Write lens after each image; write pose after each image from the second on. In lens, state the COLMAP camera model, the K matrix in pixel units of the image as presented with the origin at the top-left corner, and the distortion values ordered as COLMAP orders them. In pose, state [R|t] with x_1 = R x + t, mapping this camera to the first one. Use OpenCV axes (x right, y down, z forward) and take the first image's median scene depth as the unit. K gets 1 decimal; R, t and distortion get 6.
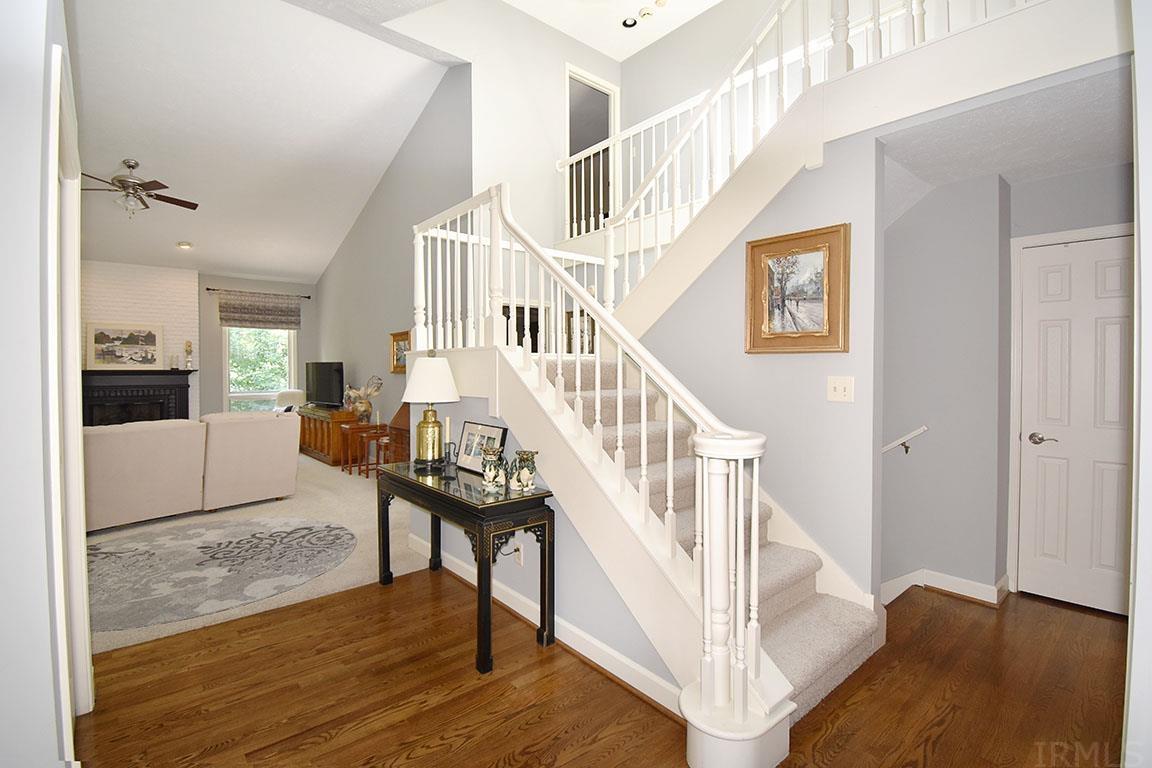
lens RADIAL K [[527.8, 0, 570.4], [0, 527.8, 381.0], [0, 0, 1]] dist [-0.004564, -0.011076]
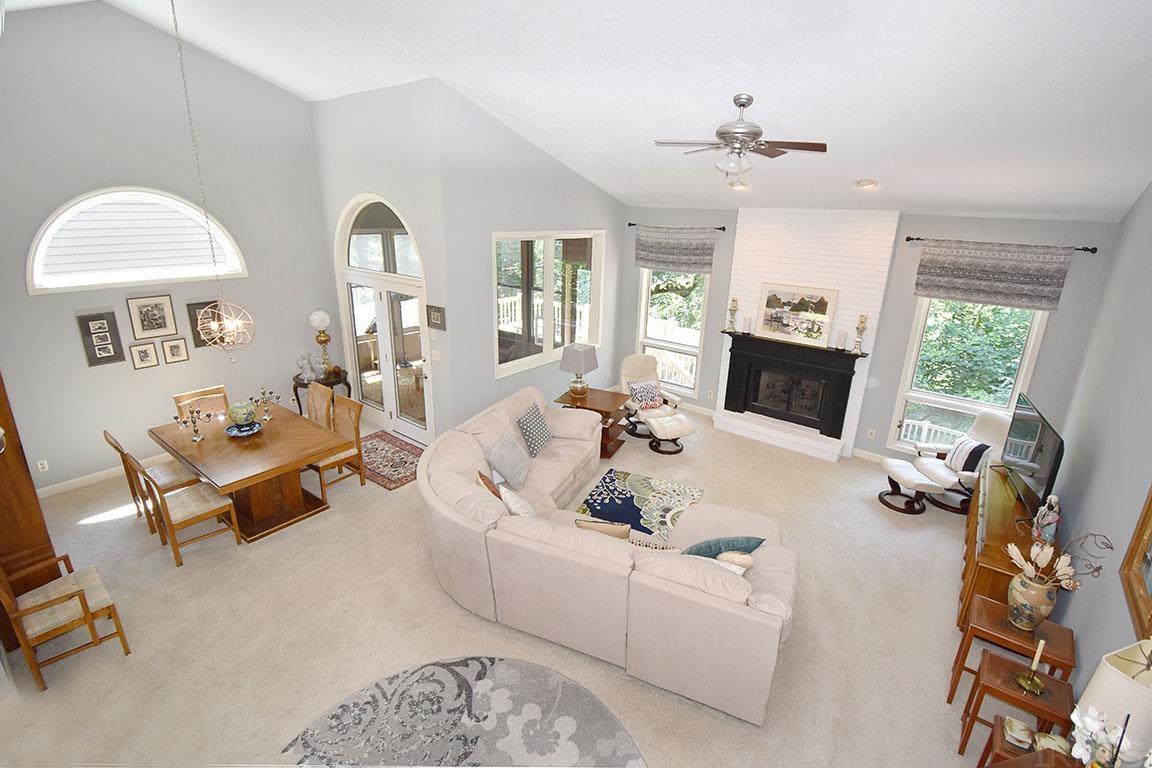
lens RADIAL K [[527.8, 0, 591.5], [0, 527.8, 371.5], [0, 0, 1]] dist [-0.004564, -0.011076]
pose [[0.210010, 0.304337, -0.929126, -0.114557], [-0.052767, 0.952462, 0.300054, -0.212965], [0.976274, -0.013988, 0.216085, 0.506879]]
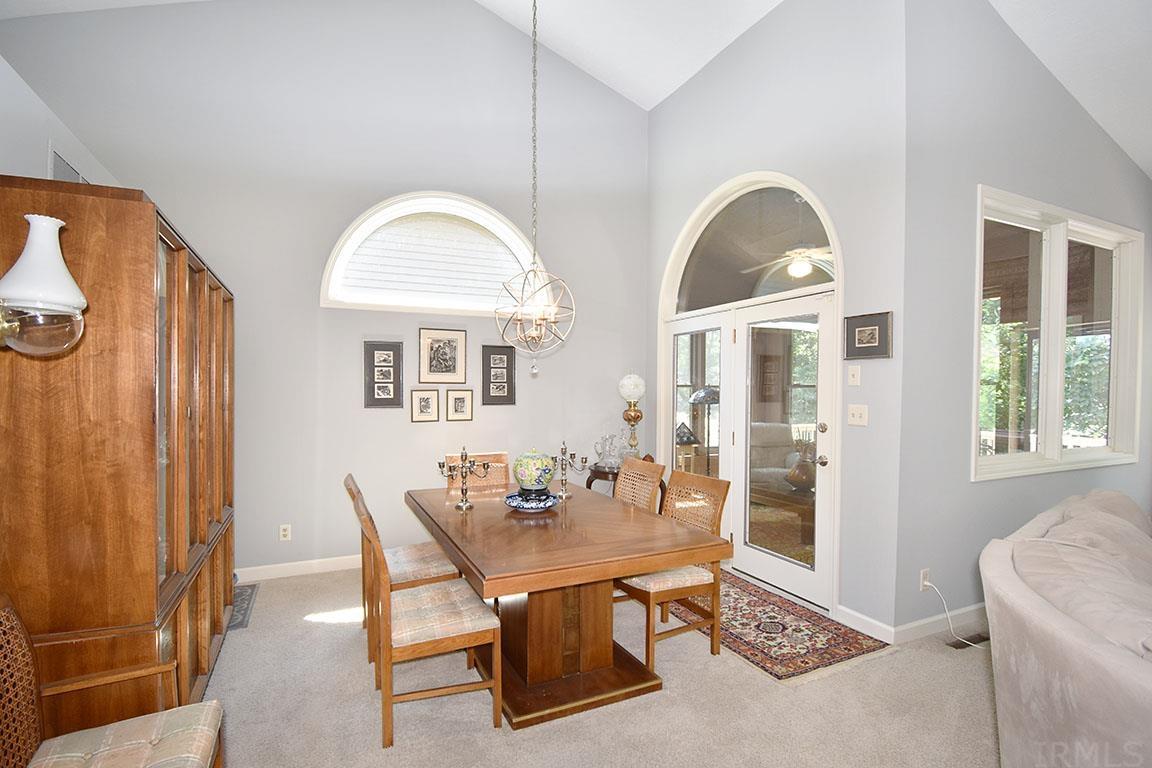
lens RADIAL K [[527.8, 0, 554.2], [0, 527.8, 399.2], [0, 0, 1]] dist [-0.004564, -0.011076]
pose [[-0.288468, 0.017416, -0.957331, -0.431725], [-0.027590, 0.999268, 0.026492, -0.011934], [0.957092, 0.034055, -0.287777, 0.348800]]
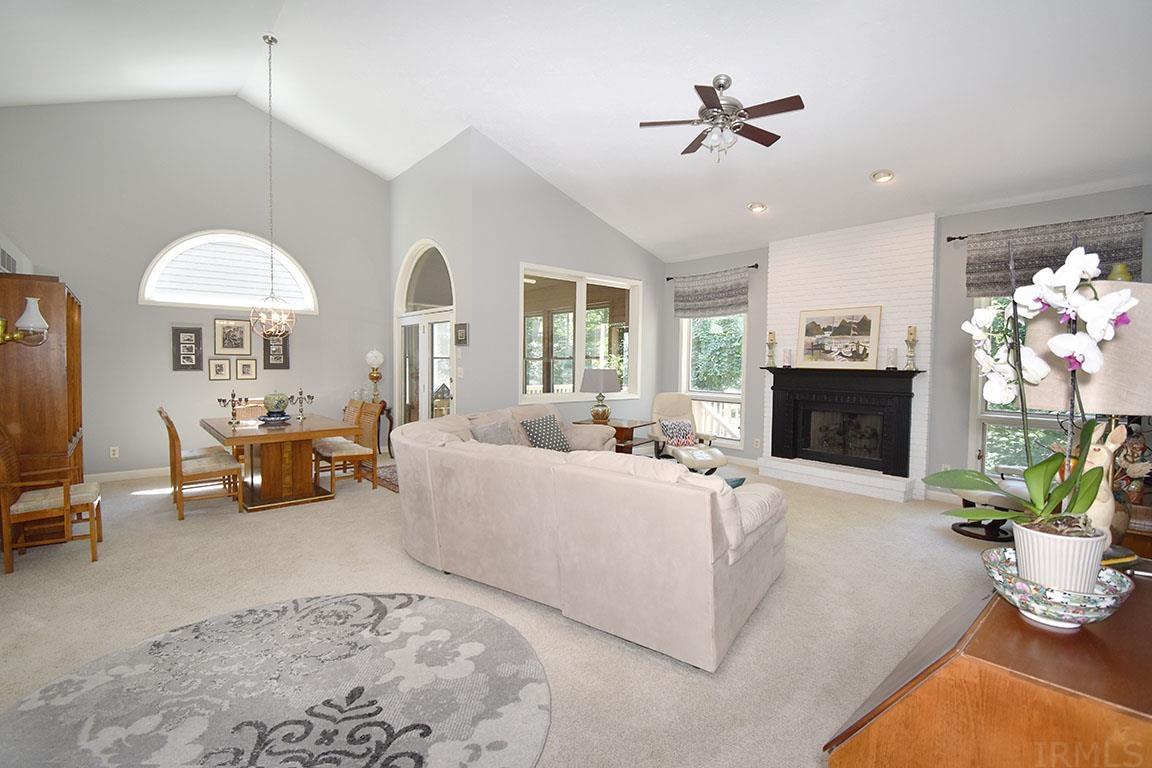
lens RADIAL K [[527.8, 0, 586.9], [0, 527.8, 381.5], [0, 0, 1]] dist [-0.004564, -0.011076]
pose [[0.009719, 0.037440, -0.999252, -0.083420], [-0.034418, 0.998719, 0.037086, -0.018902], [0.999360, 0.034031, 0.010995, 0.632701]]
